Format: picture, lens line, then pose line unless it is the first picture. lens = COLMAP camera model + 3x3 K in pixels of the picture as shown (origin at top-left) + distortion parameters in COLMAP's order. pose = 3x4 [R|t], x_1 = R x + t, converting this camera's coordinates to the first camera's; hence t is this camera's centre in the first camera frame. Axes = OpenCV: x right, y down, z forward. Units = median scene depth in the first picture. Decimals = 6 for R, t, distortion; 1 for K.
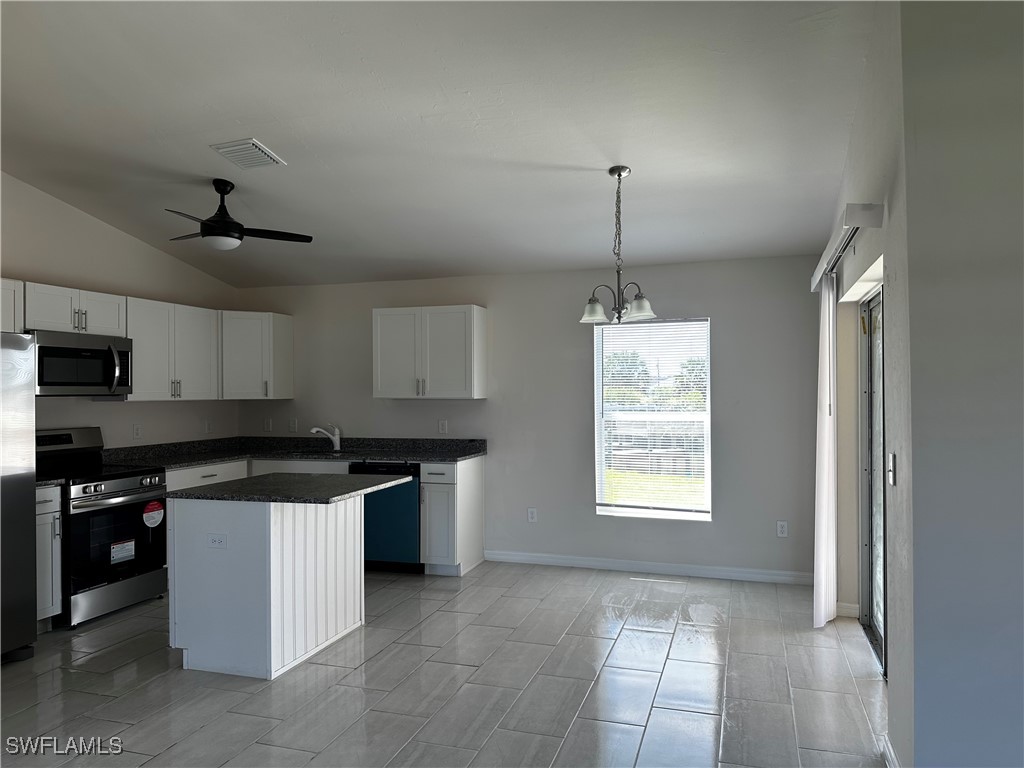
lens RADIAL K [[714.5, 0, 514.8], [0, 714.5, 386.8], [0, 0, 1]] dist [0.044060, -0.039963]
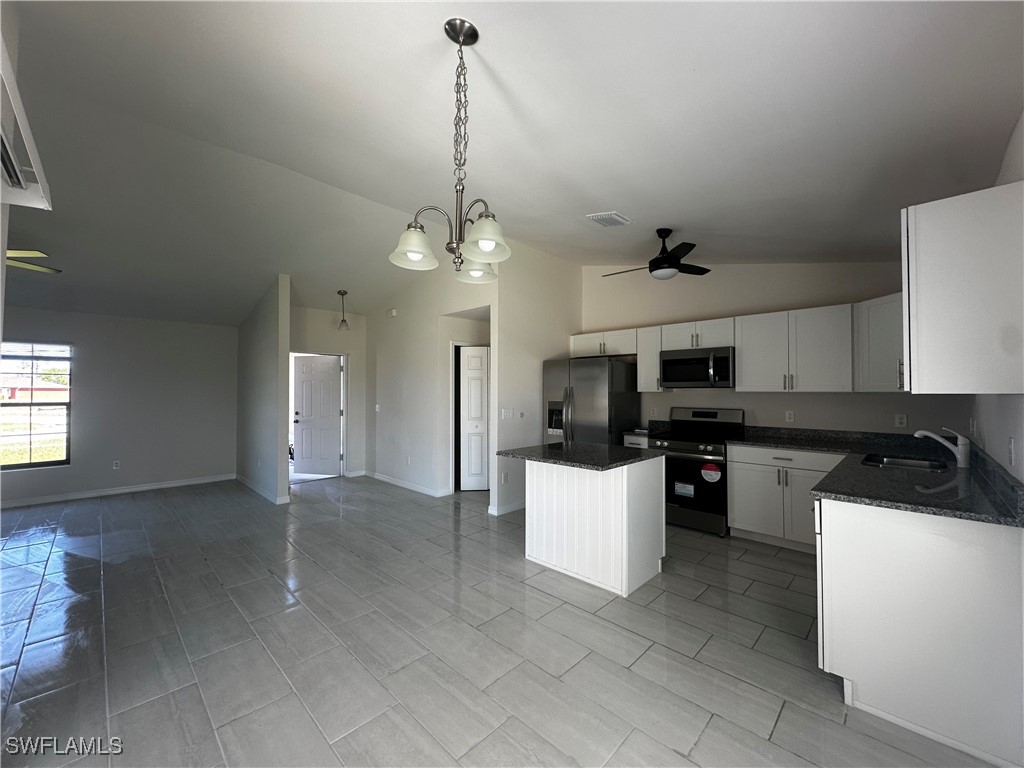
lens RADIAL K [[405.4, 0, 512.9], [0, 405.4, 385.4], [0, 0, 1]] dist [-0.000366, 0.000988]
pose [[-0.444393, -0.005435, -0.895815, 0.373848], [0.009292, 0.999900, -0.010676, 0.012641], [0.895784, -0.013068, -0.444298, 1.009408]]
